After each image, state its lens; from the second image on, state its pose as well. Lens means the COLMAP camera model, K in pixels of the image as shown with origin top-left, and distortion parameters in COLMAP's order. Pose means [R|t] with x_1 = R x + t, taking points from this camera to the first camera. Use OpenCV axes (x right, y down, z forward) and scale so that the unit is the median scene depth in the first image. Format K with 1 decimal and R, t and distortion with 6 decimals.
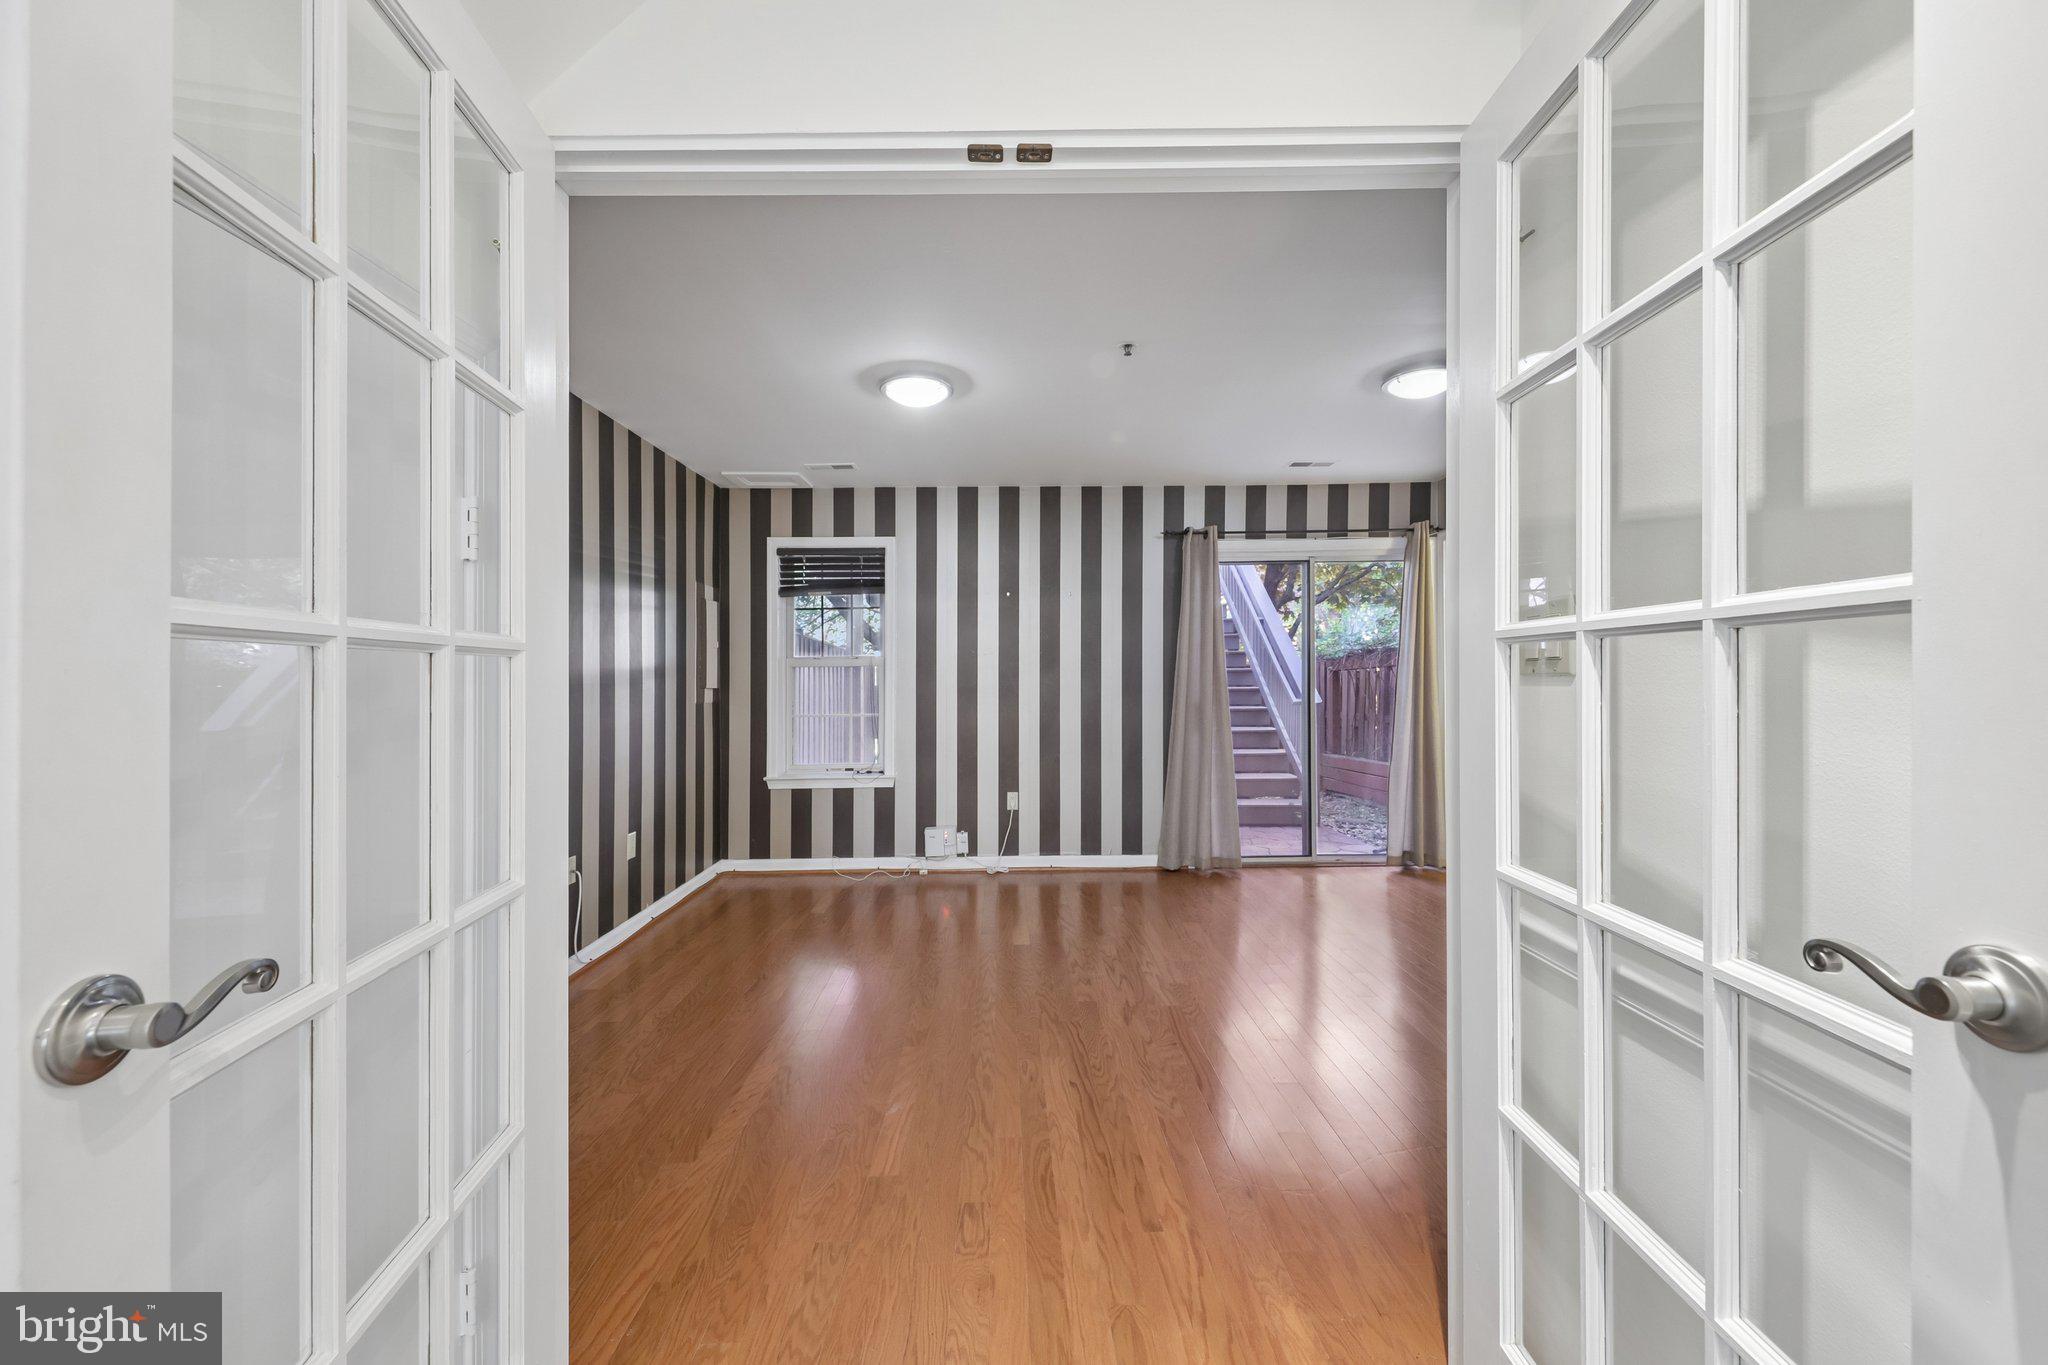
lens RADIAL K [[769.0, 0, 1029.2], [0, 769.0, 678.1], [0, 0, 1]] dist [-0.003853, -0.000103]
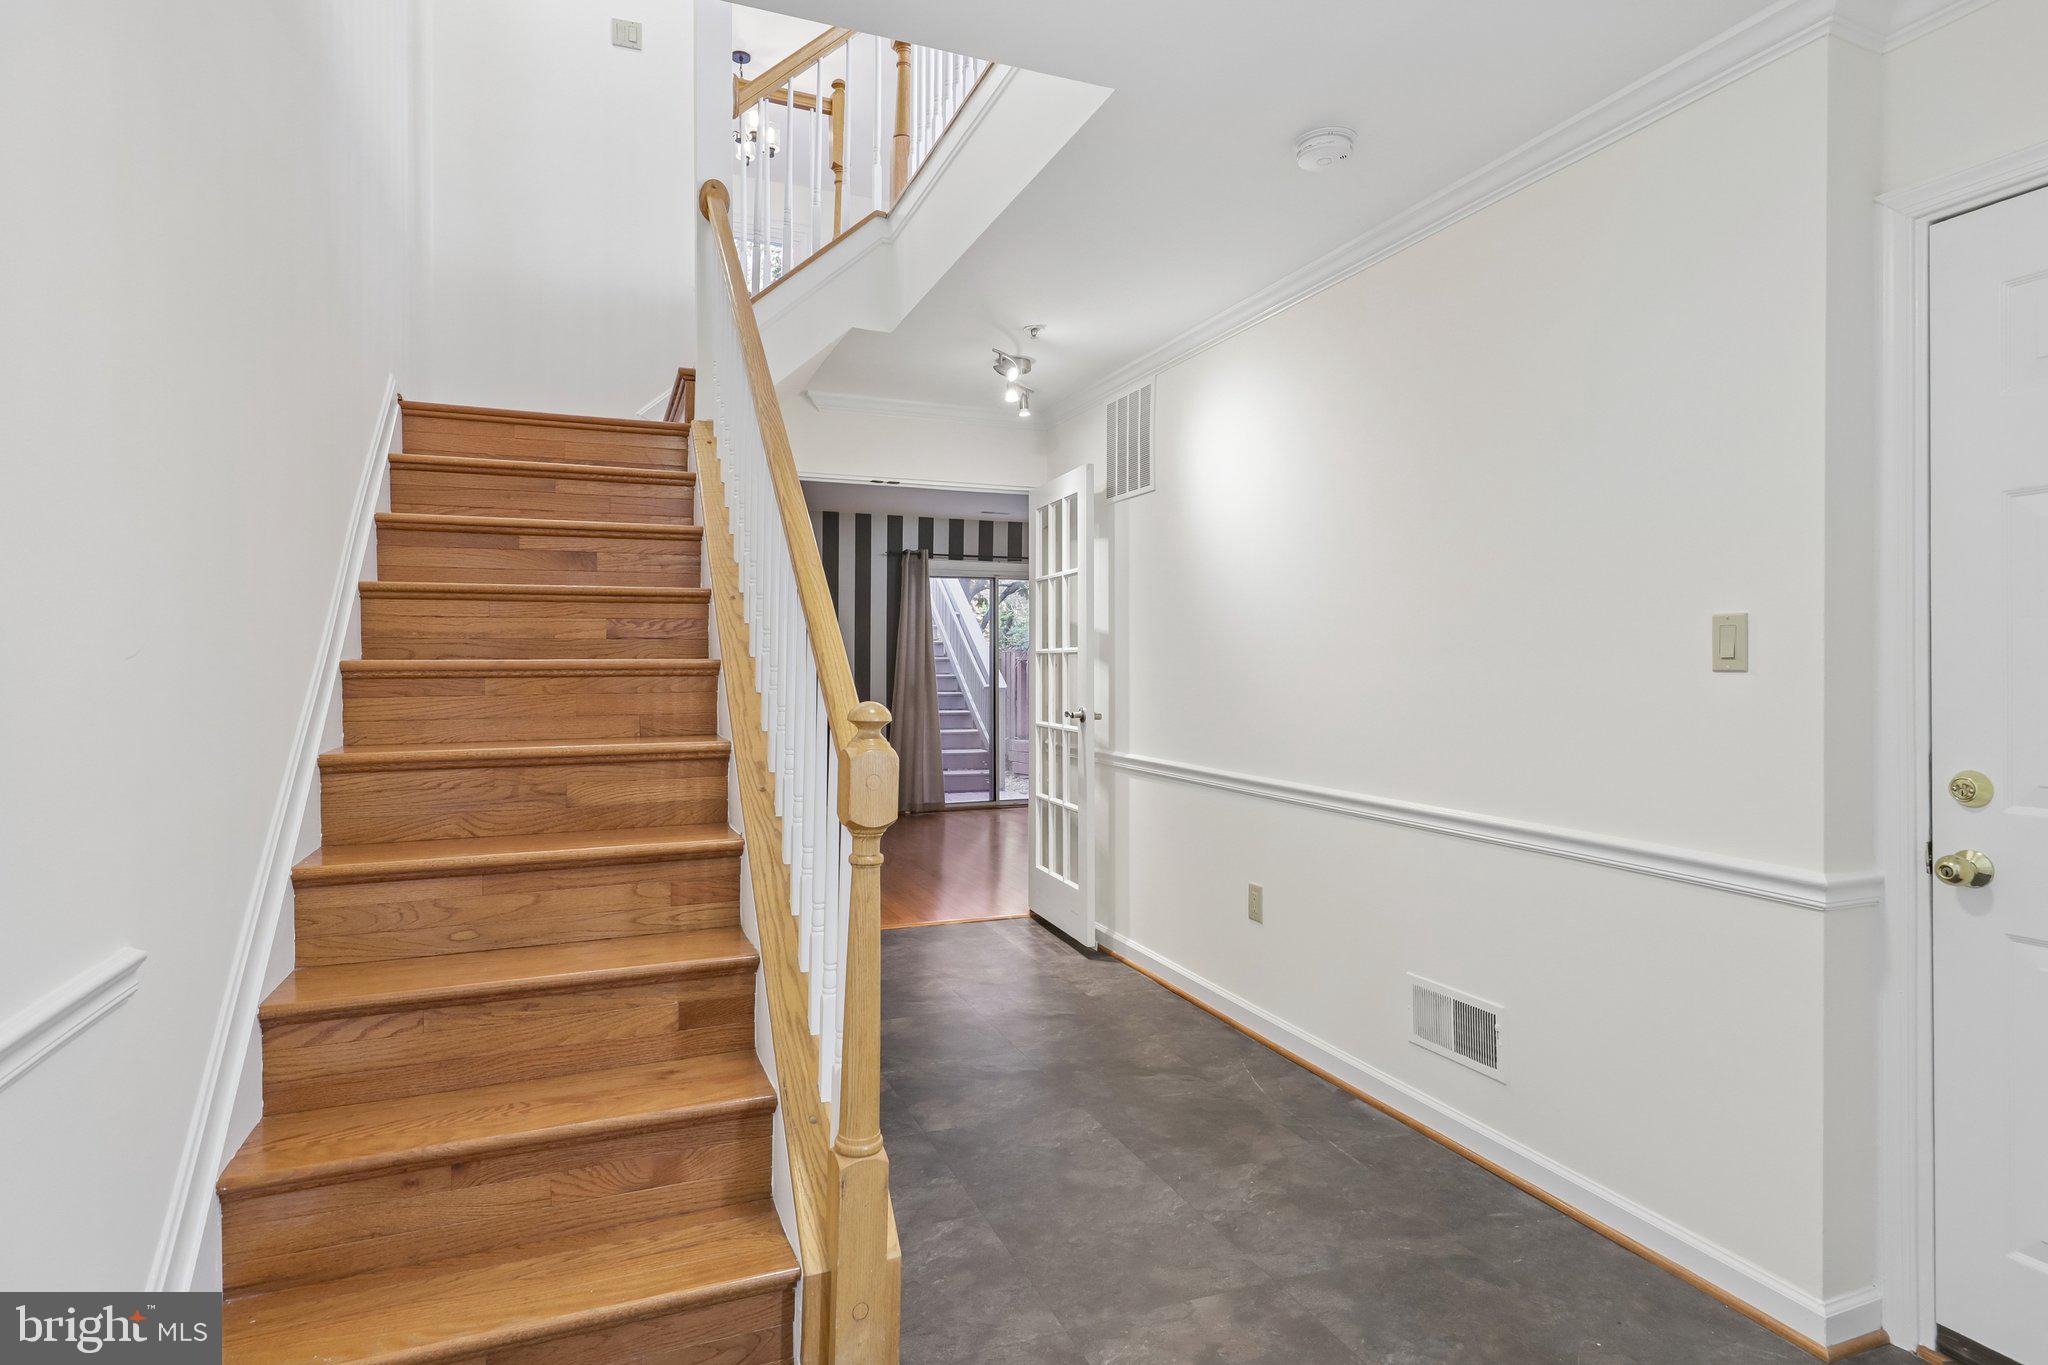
lens RADIAL K [[1057.7, 0, 1026.4], [0, 1057.7, 672.9], [0, 0, 1]] dist [0.006752, 0.000708]
pose [[0.933961, -0.001303, 0.357373, -0.238537], [-0.000558, 0.999987, 0.005104, 0.003182], [-0.357375, -0.004967, 0.933948, -0.729773]]
